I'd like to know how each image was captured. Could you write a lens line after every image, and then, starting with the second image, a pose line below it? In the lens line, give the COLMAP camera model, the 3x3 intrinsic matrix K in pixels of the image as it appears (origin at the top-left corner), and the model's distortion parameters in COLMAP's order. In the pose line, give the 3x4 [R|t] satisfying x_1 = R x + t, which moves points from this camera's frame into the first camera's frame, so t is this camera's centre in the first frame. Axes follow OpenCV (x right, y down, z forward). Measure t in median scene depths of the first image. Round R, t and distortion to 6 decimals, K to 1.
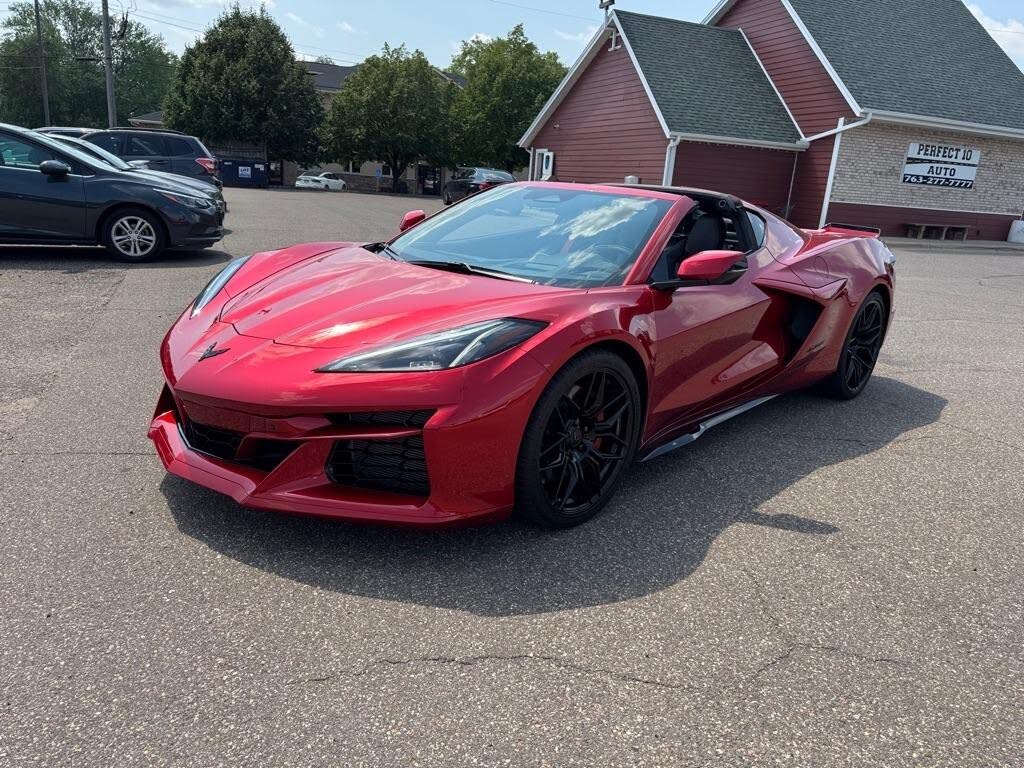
lens RADIAL K [[733.5, 0, 514.6], [0, 733.5, 388.3], [0, 0, 1]] dist [0.020452, -0.027501]
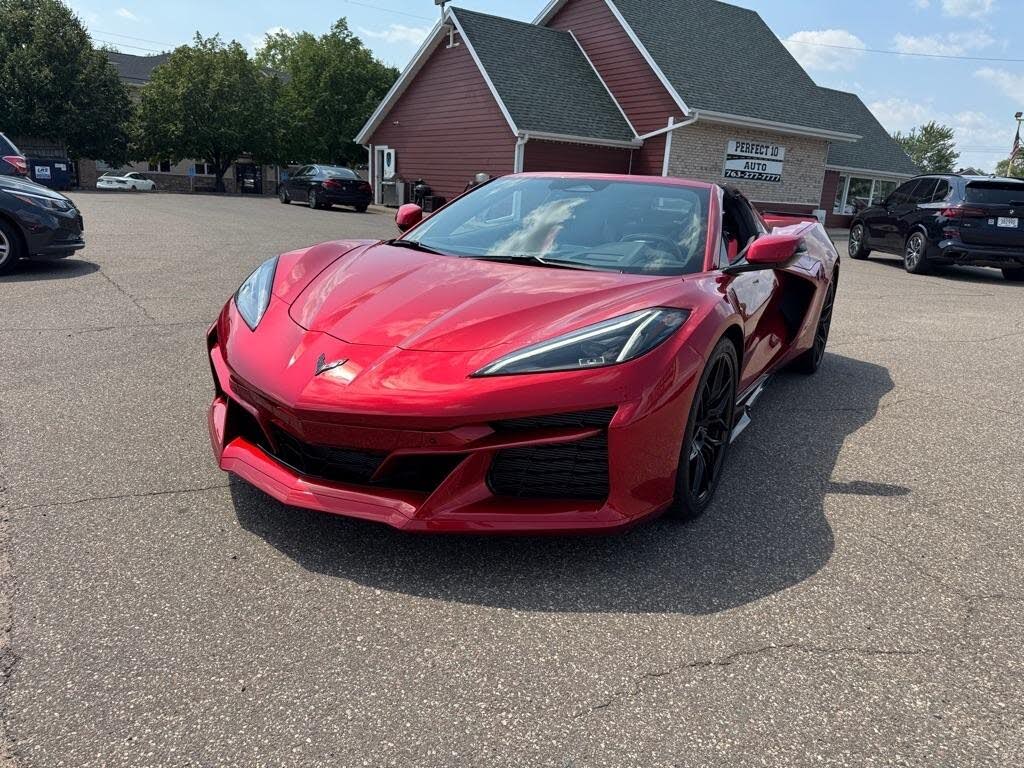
lens RADIAL K [[733.5, 0, 514.6], [0, 733.5, 388.3], [0, 0, 1]] dist [0.020452, -0.027501]
pose [[0.969973, -0.075691, 0.231135, -0.051623], [0.075322, 0.997105, 0.010432, -0.001650], [-0.231255, 0.007290, 0.972866, 0.011873]]
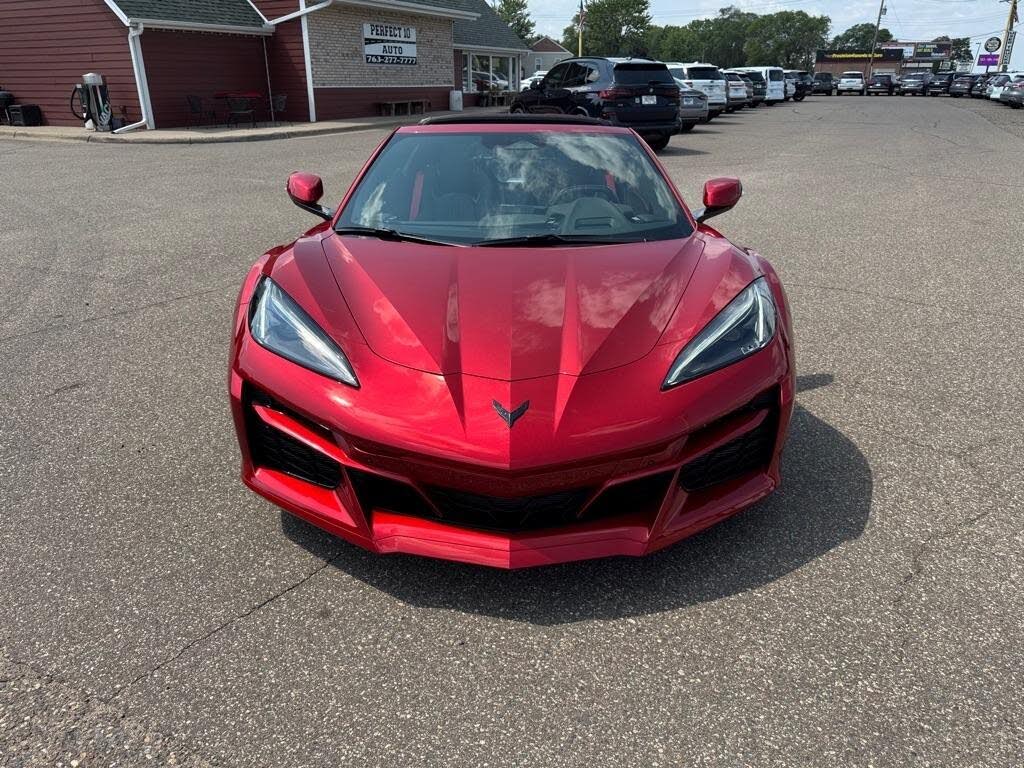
lens RADIAL K [[733.6, 0, 512.0], [0, 733.6, 384.0], [0, 0, 1]] dist [0.004849, 0.001079]
pose [[0.723317, -0.327264, 0.608039, -0.115064], [0.236719, 0.944718, 0.226875, -0.033676], [-0.648673, -0.020168, 0.760800, 0.051063]]
